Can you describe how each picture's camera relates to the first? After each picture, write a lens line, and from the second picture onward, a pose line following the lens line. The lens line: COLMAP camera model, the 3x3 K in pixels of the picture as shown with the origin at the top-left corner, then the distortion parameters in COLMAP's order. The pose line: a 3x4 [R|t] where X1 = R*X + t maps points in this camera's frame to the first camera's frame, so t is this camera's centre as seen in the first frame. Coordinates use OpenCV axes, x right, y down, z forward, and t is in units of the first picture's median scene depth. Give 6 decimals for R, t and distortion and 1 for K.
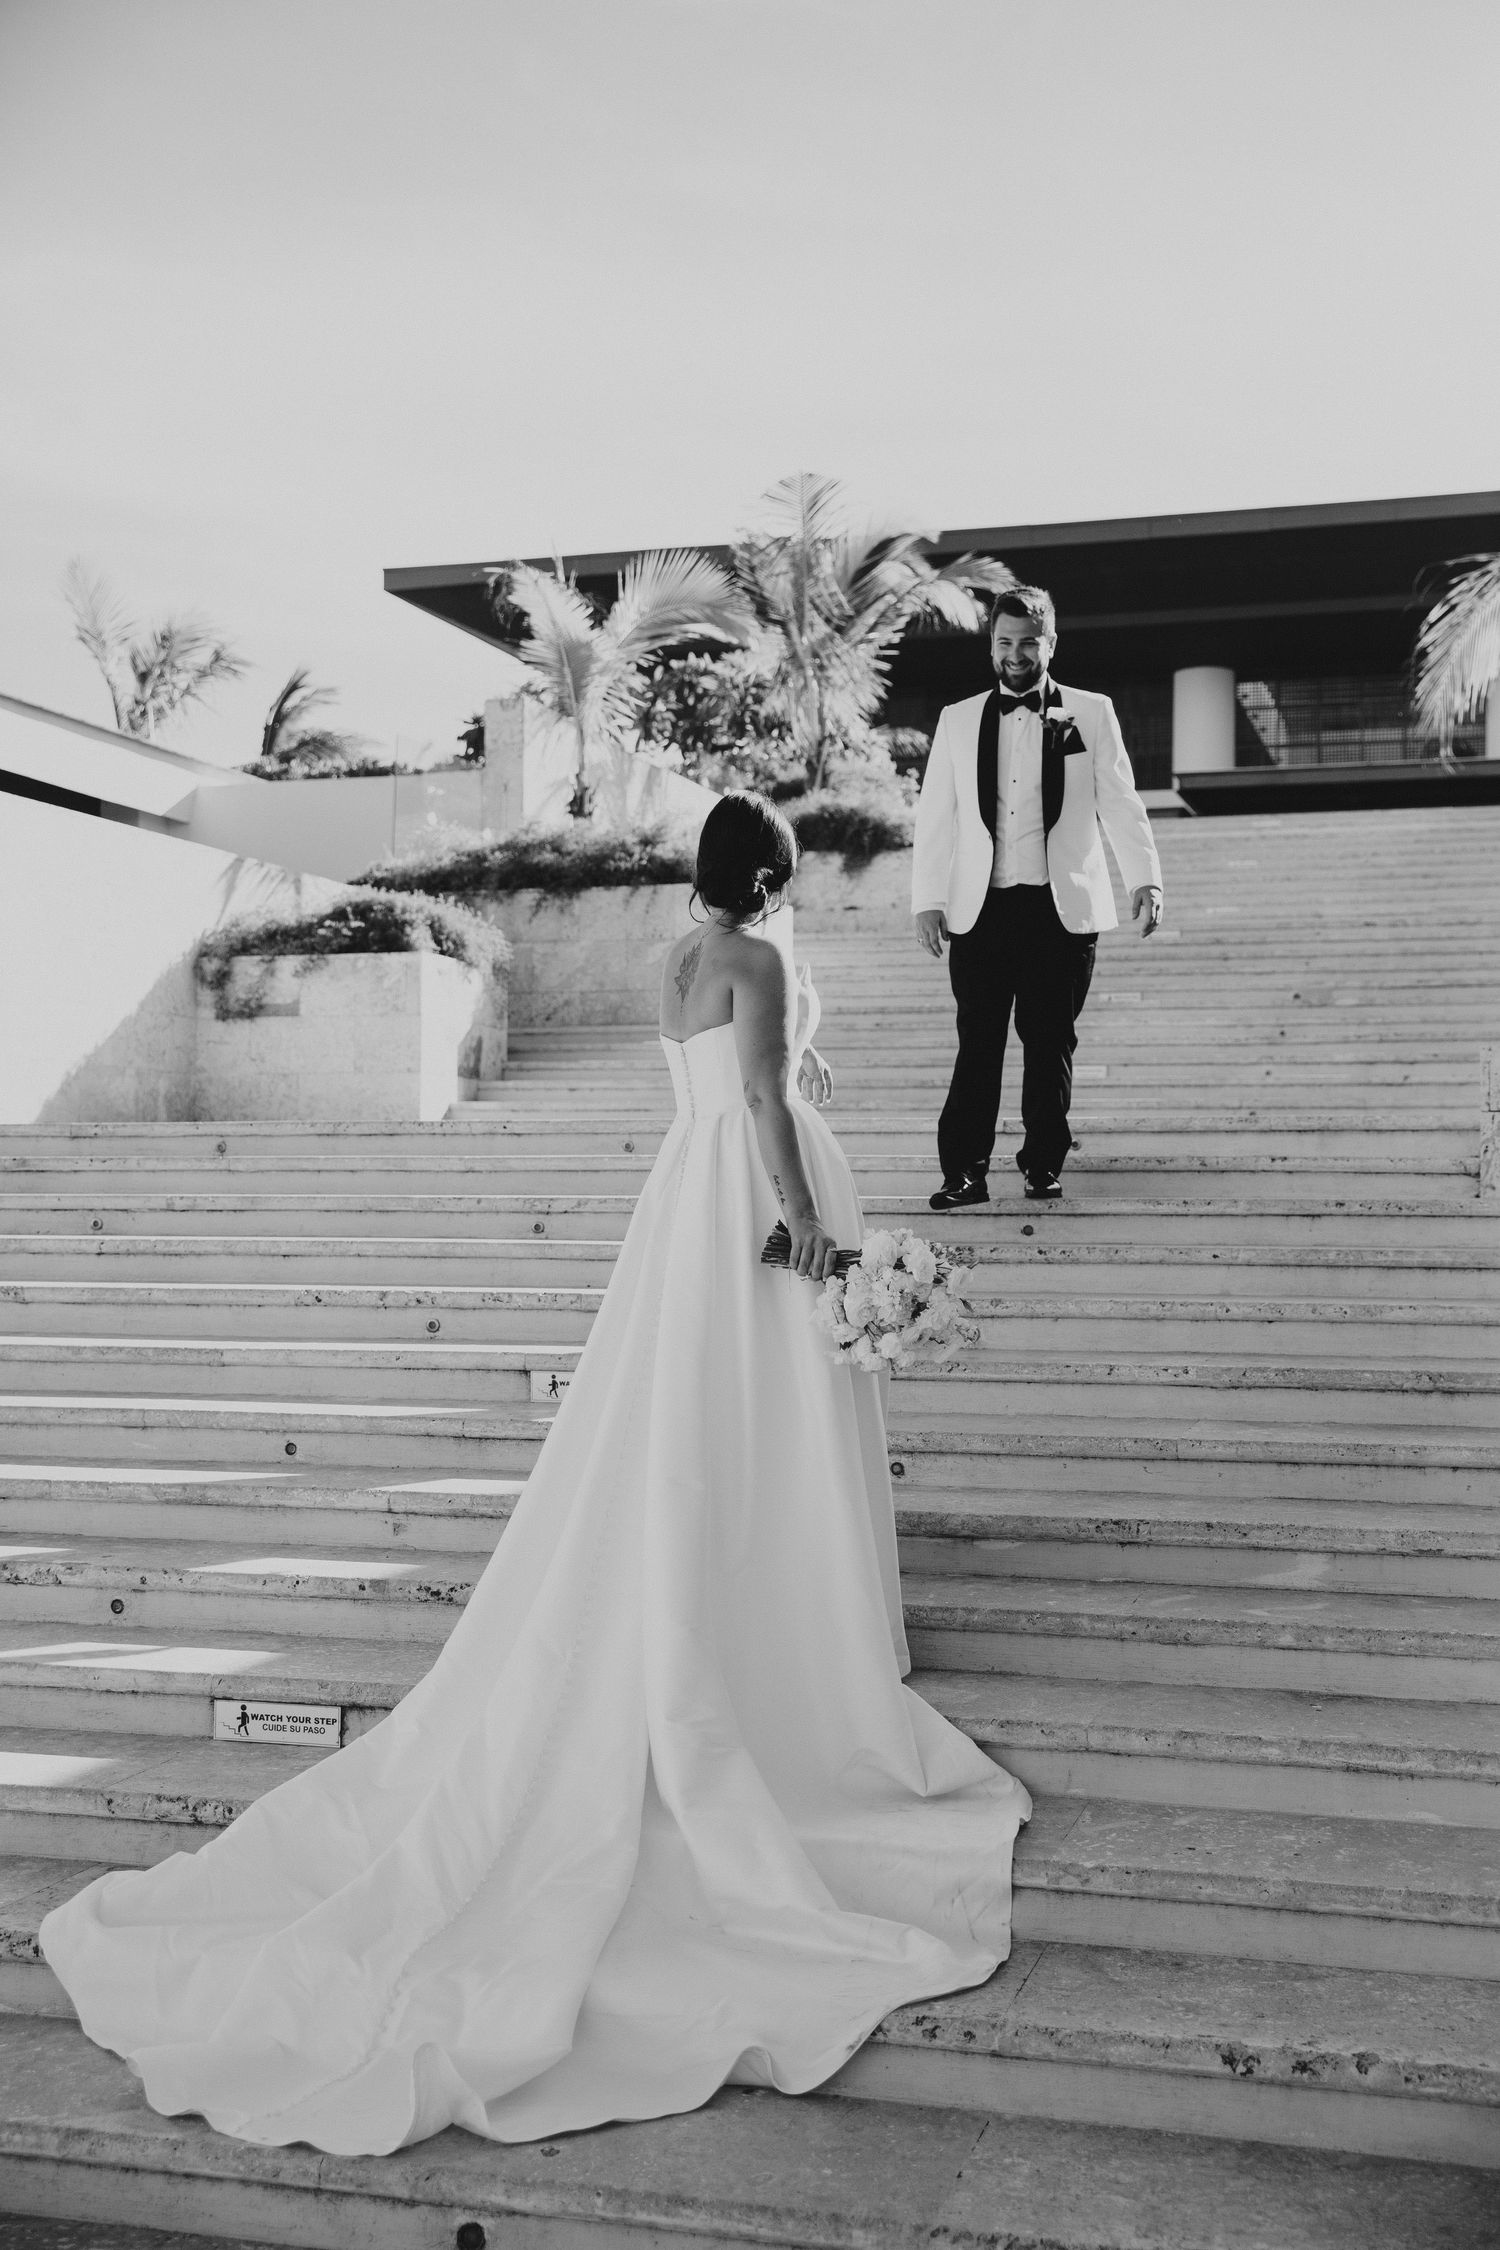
lens RADIAL K [[2568.4, 0, 874.8], [0, 2568.4, 1125.5], [0, 0, 1]] dist [0.035828, 0.020741]
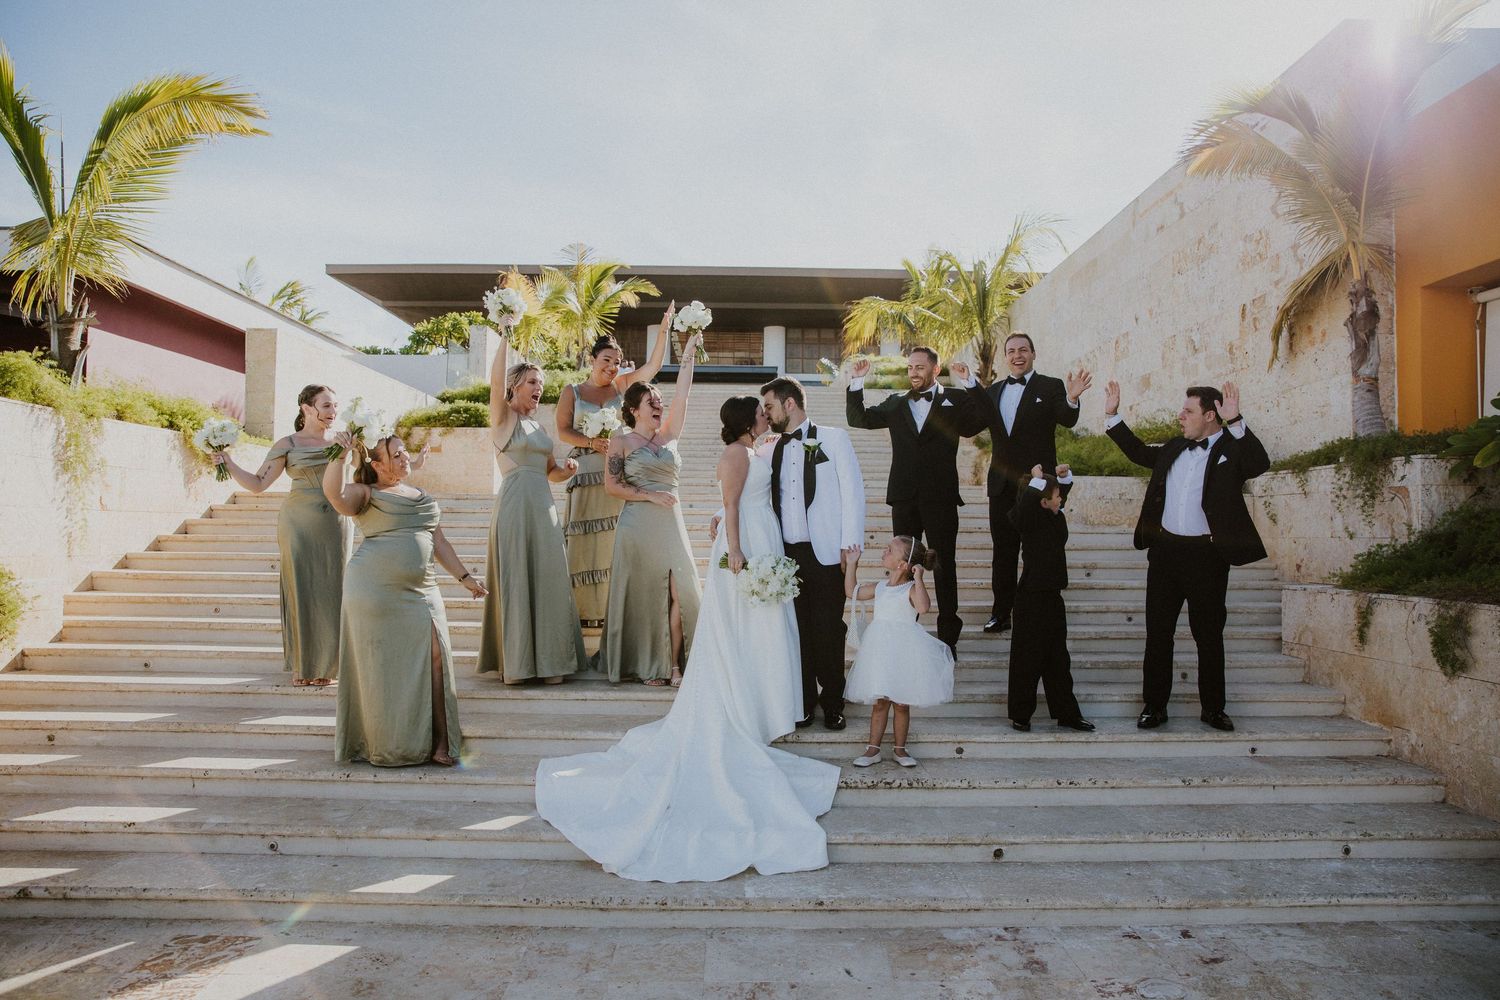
lens RADIAL K [[1045.8, 0, 749.7], [0, 1045.8, 470.6], [0, 0, 1]] dist [-0.094884, 0.061942]
pose [[0.957309, 0.021617, 0.288258, -0.433767], [-0.012517, 0.999365, -0.033375, 0.008326], [-0.288797, 0.028342, 0.956971, -0.058184]]
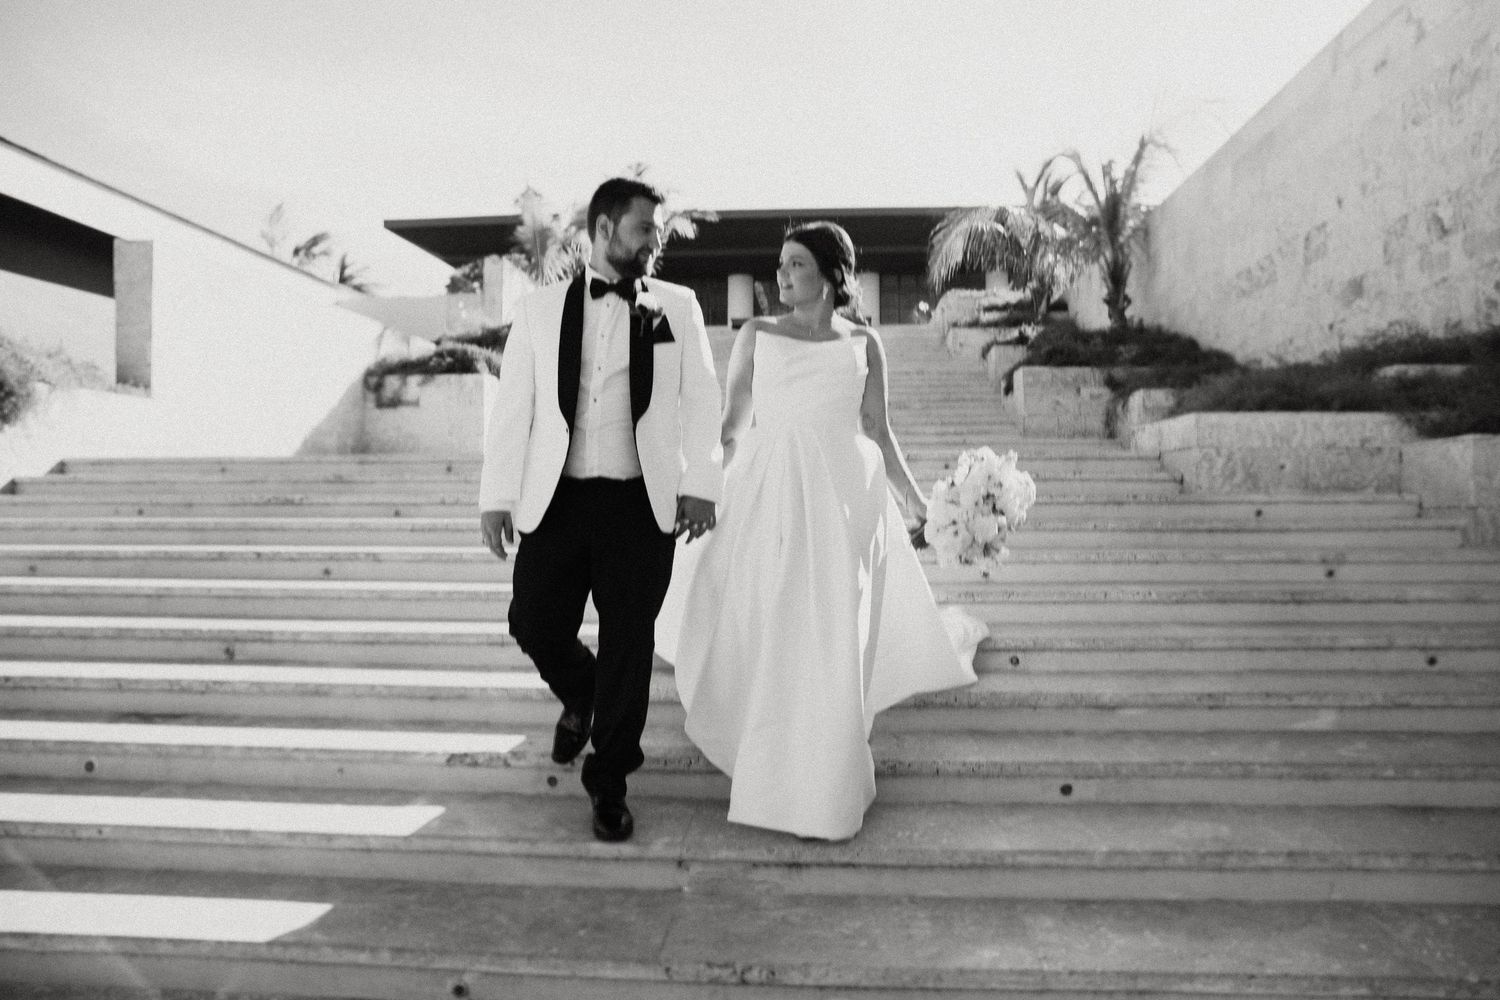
lens RADIAL K [[1045.8, 0, 749.7], [0, 1045.8, 470.6], [0, 0, 1]] dist [-0.094884, 0.061942]
pose [[0.981971, 0.000563, 0.189033, -0.242099], [-0.000264, 0.999999, -0.001609, 0.014140], [-0.189034, 0.001531, 0.981969, 0.347175]]
